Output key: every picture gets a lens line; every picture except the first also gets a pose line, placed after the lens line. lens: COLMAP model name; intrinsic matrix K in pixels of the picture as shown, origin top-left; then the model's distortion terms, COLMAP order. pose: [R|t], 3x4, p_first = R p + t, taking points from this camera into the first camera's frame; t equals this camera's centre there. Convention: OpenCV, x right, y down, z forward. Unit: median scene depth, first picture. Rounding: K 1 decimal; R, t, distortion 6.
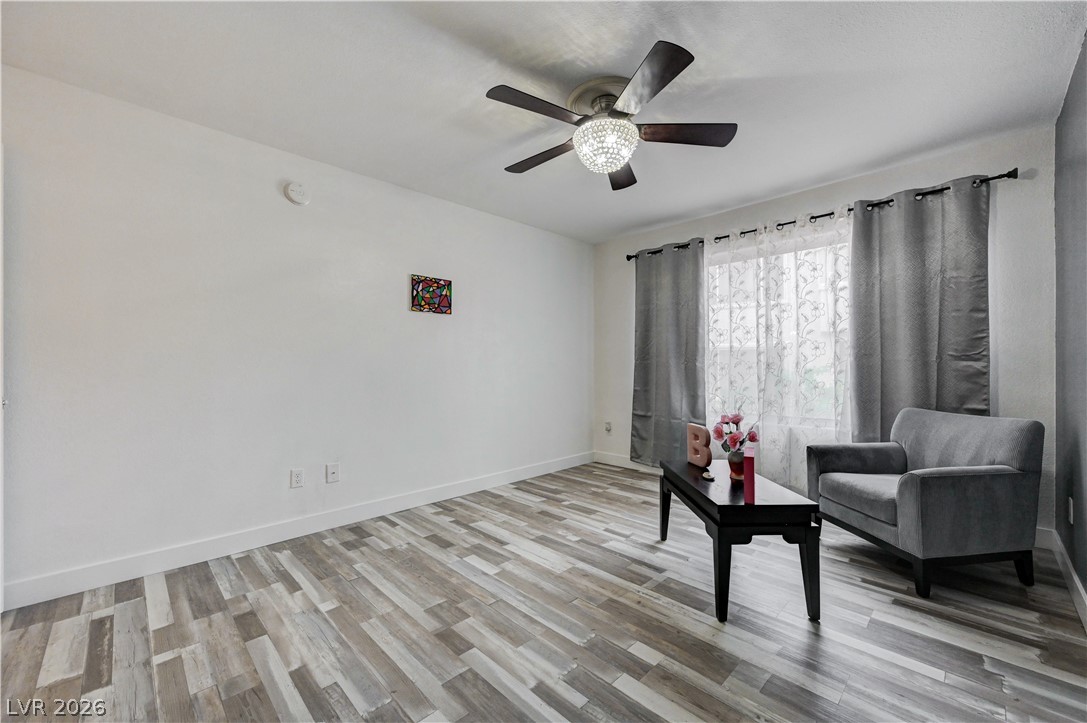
lens RADIAL K [[434.4, 0, 547.2], [0, 434.4, 356.0], [0, 0, 1]] dist [0.001265, 0.000312]
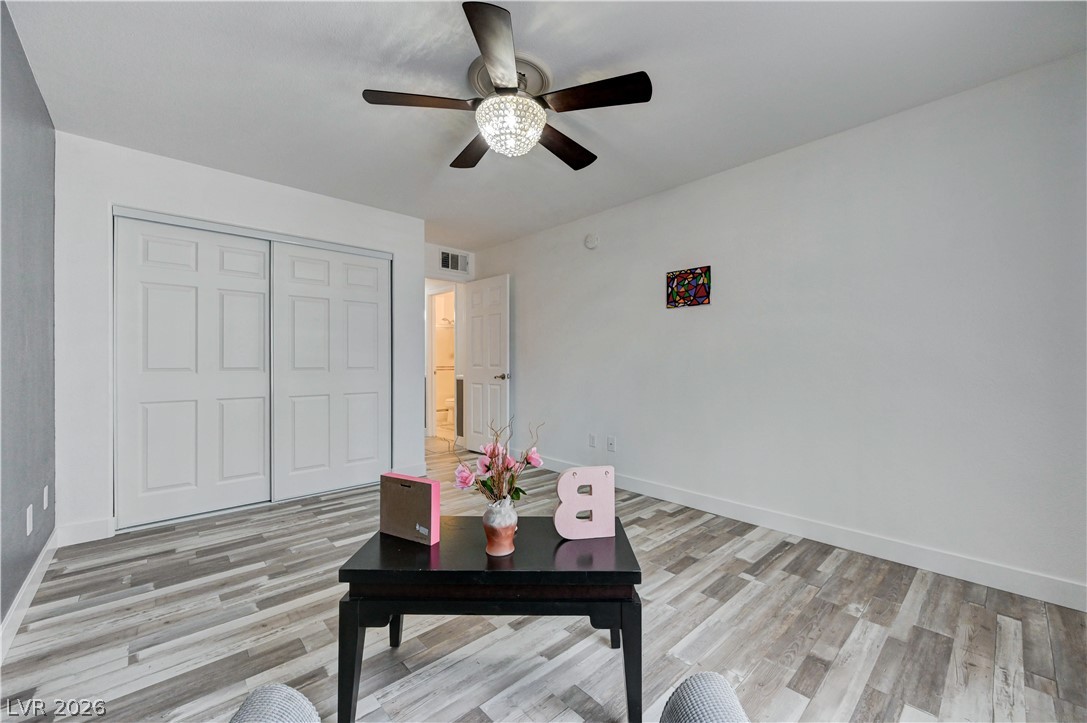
lens RADIAL K [[434.4, 0, 546.9], [0, 434.4, 359.4], [0, 0, 1]] dist [0.001265, 0.000312]
pose [[-0.035850, -0.000254, -0.999357, 0.688175], [0.022679, 0.999742, -0.001068, 0.009628], [0.999100, -0.022703, -0.035835, 0.722042]]
